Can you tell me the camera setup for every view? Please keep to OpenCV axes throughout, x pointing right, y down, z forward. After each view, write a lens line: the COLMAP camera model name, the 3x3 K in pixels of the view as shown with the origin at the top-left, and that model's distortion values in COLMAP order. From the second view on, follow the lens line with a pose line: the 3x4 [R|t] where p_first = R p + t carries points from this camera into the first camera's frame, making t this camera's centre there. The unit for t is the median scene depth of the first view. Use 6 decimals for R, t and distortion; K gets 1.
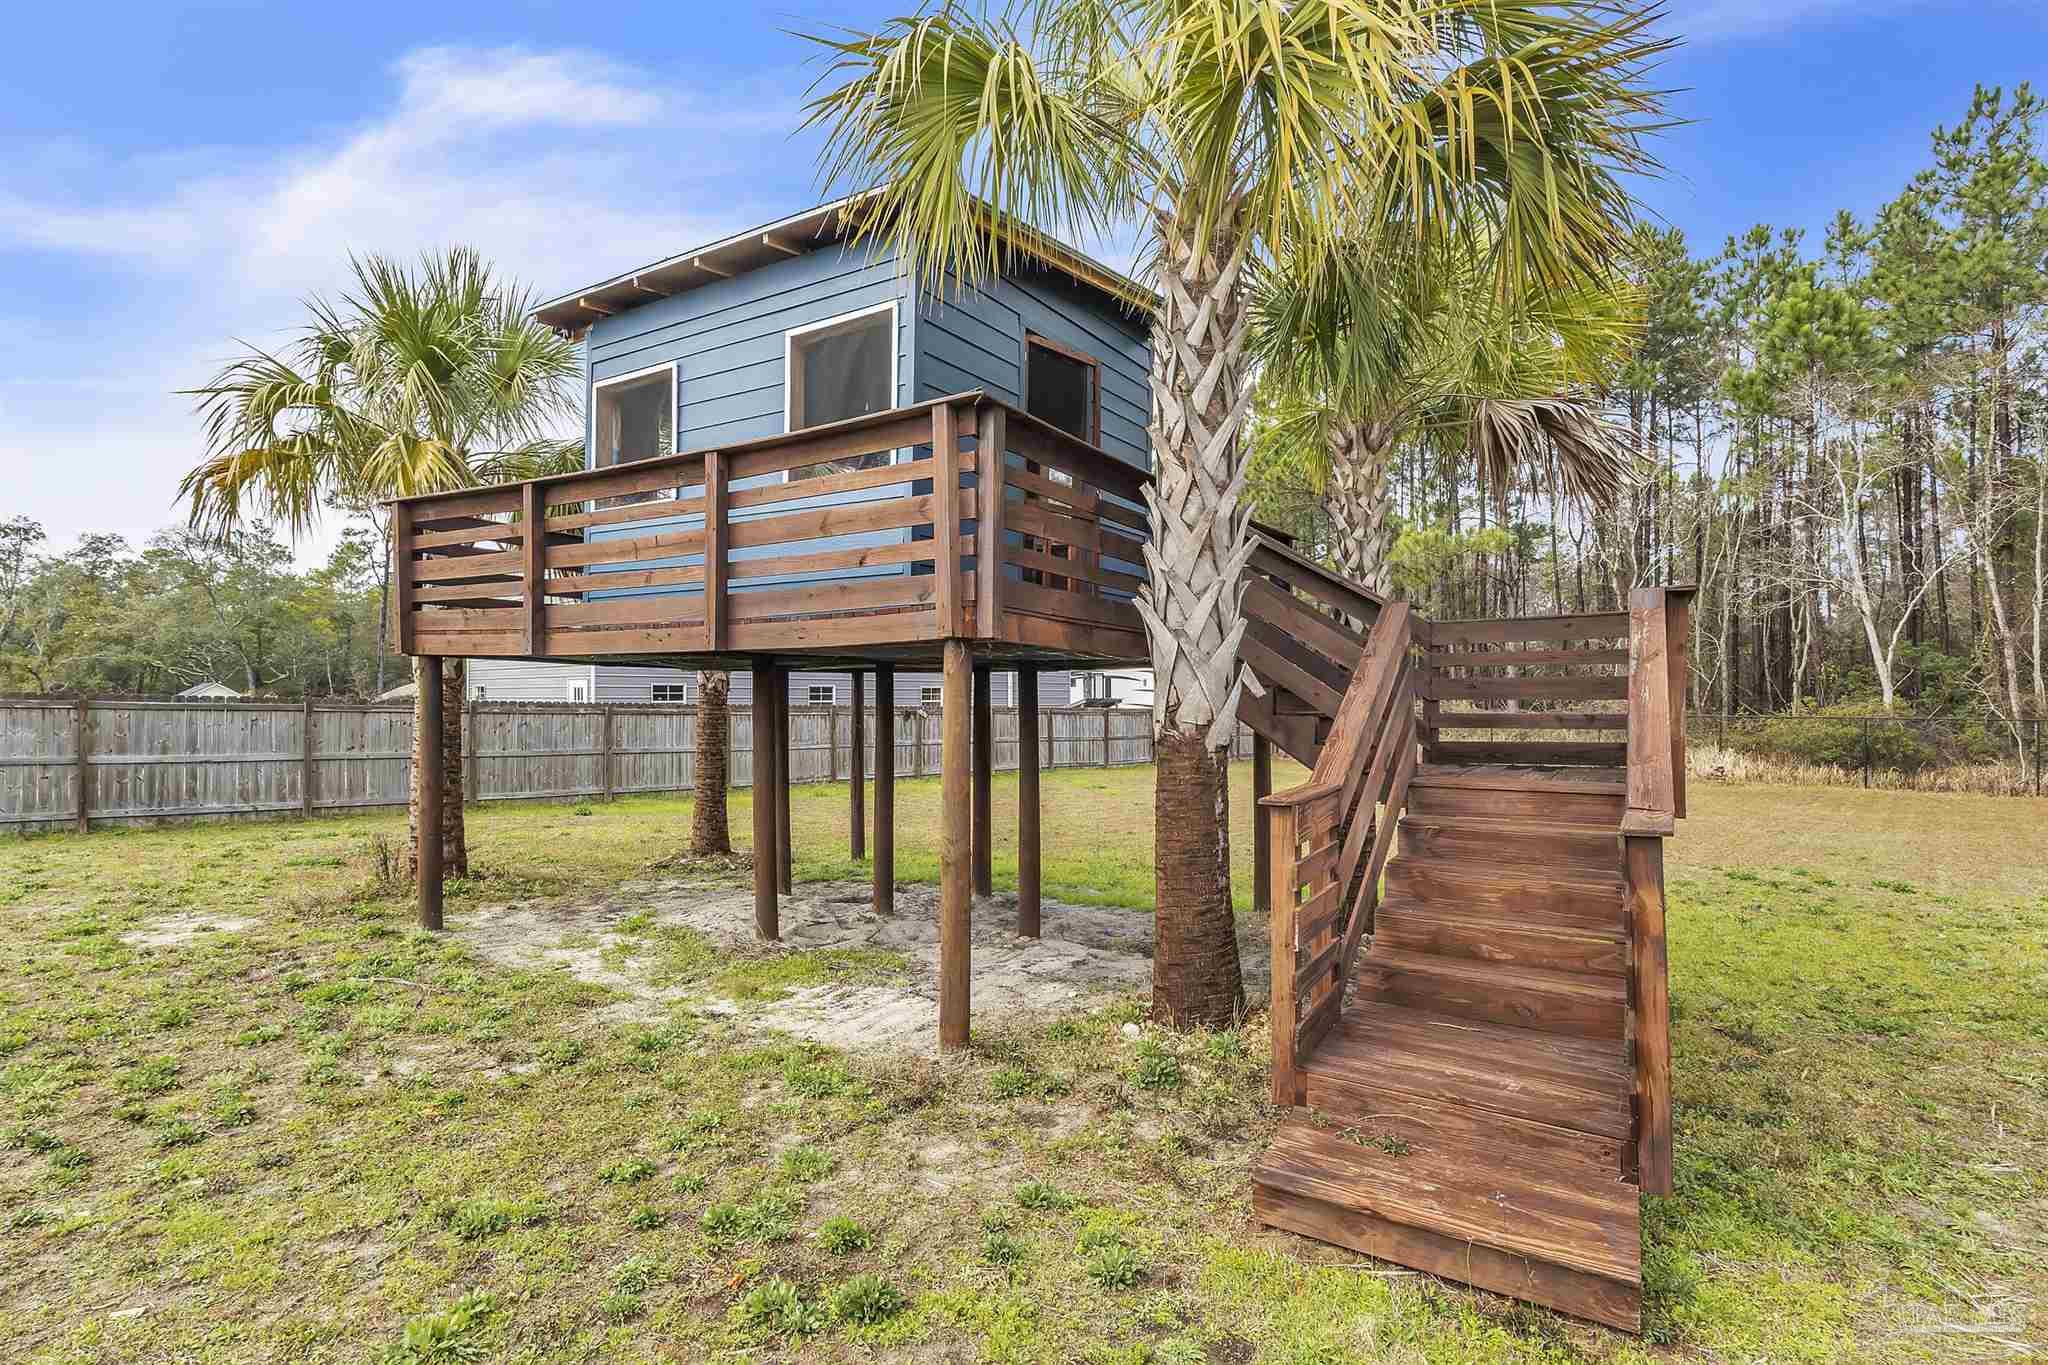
lens RADIAL K [[1026.9, 0, 1016.3], [0, 1026.9, 683.9], [0, 0, 1]] dist [-0.014046, -0.000927]
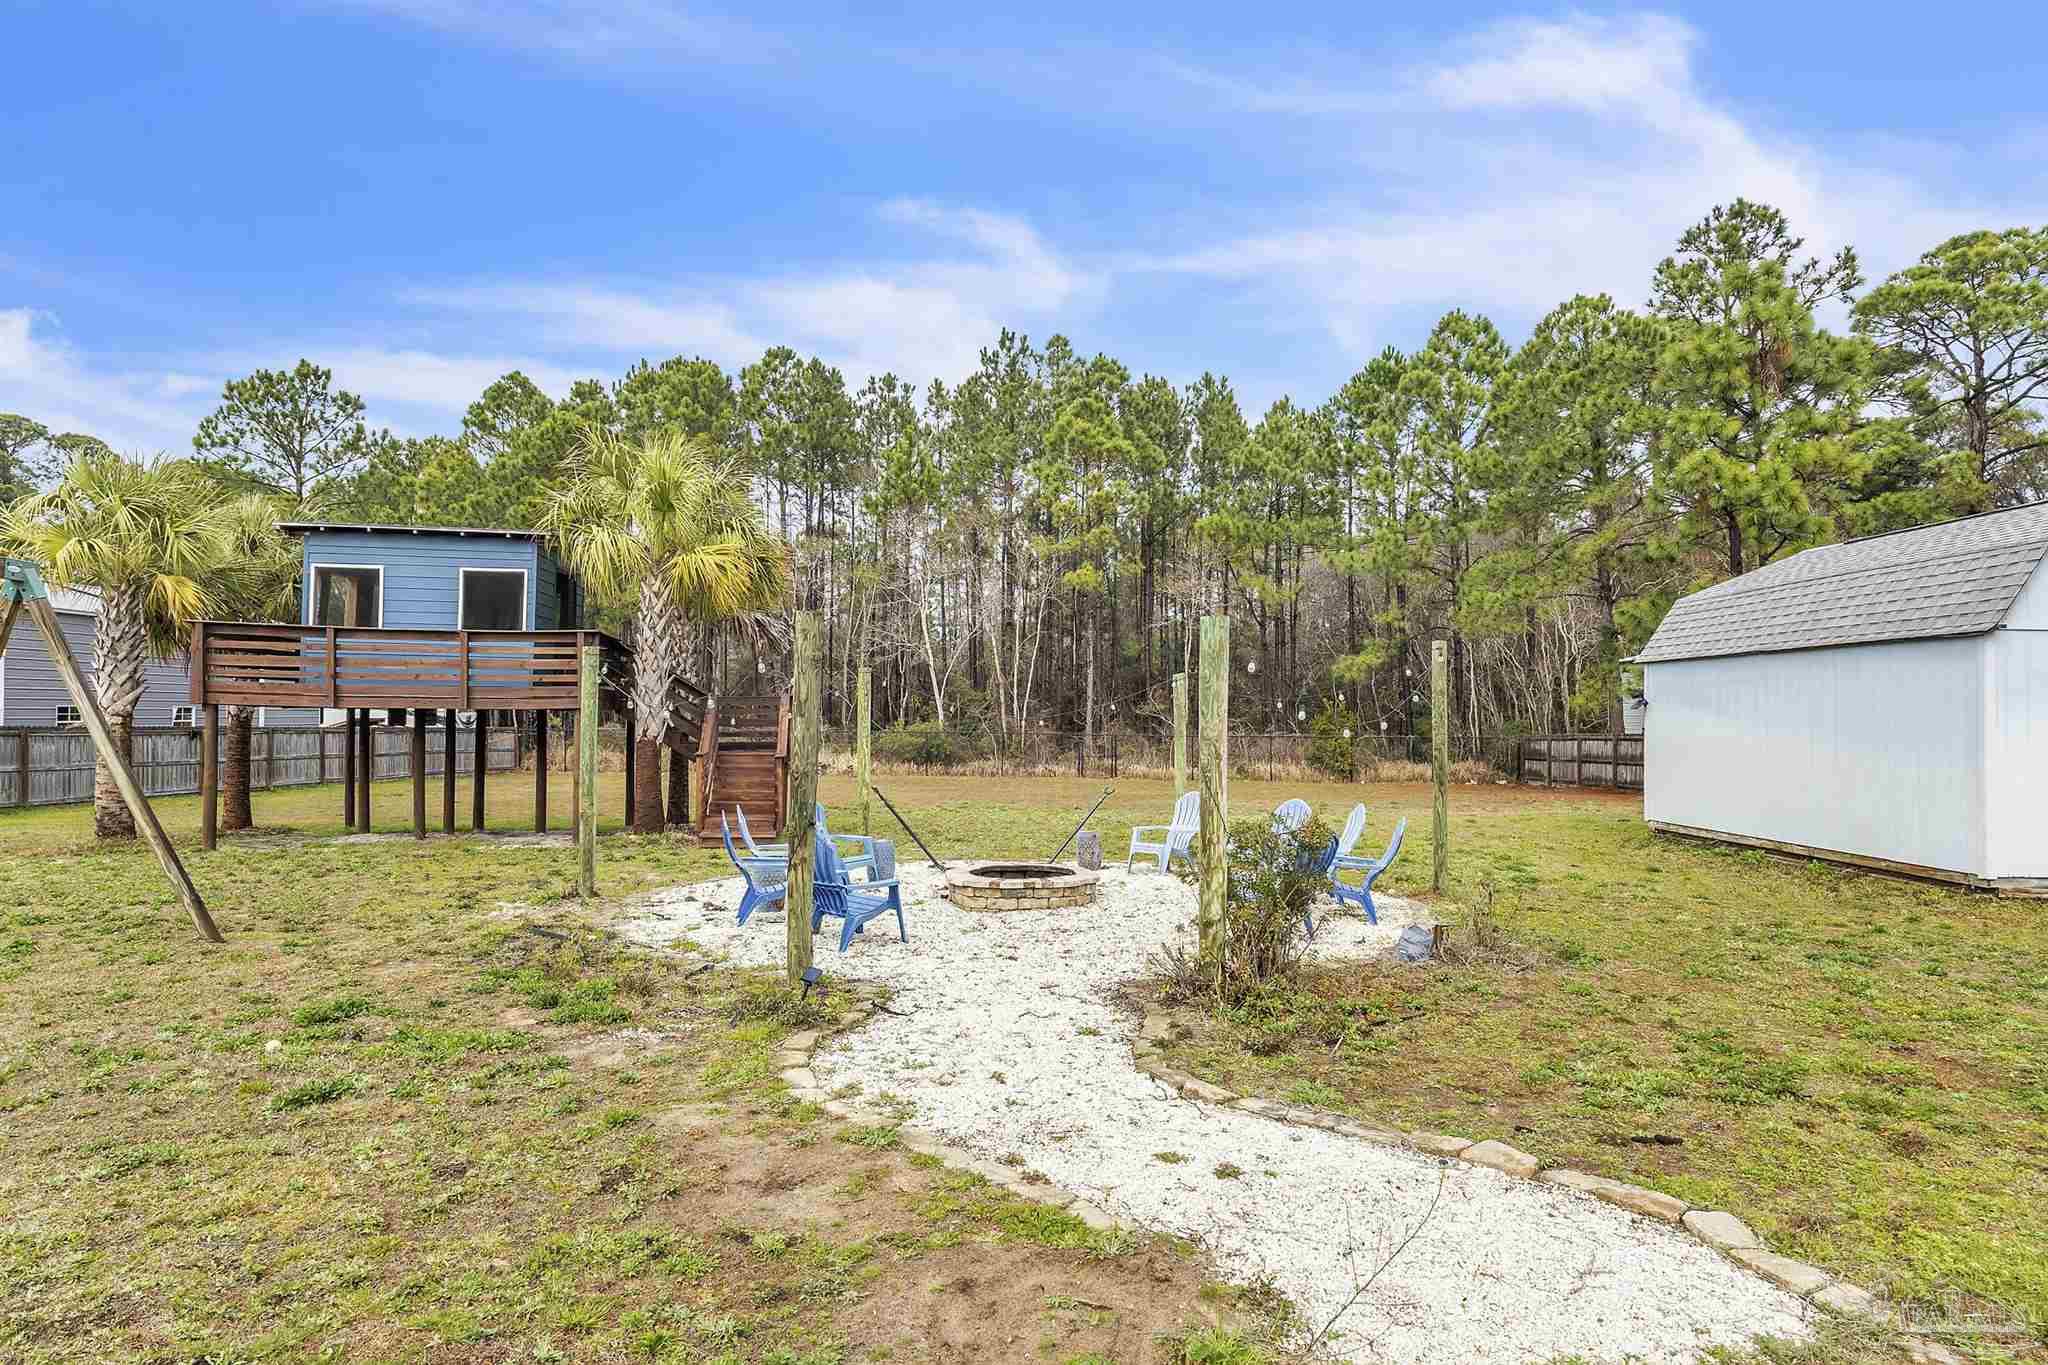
lens RADIAL K [[1191.3, 0, 1023.3], [0, 1191.3, 689.9], [0, 0, 1]] dist [-0.012479, 0.000109]
pose [[0.753313, 0.016077, 0.657465, -0.301860], [-0.012552, 0.999871, -0.010067, -0.016895], [-0.657542, -0.000669, 0.753418, -0.544197]]
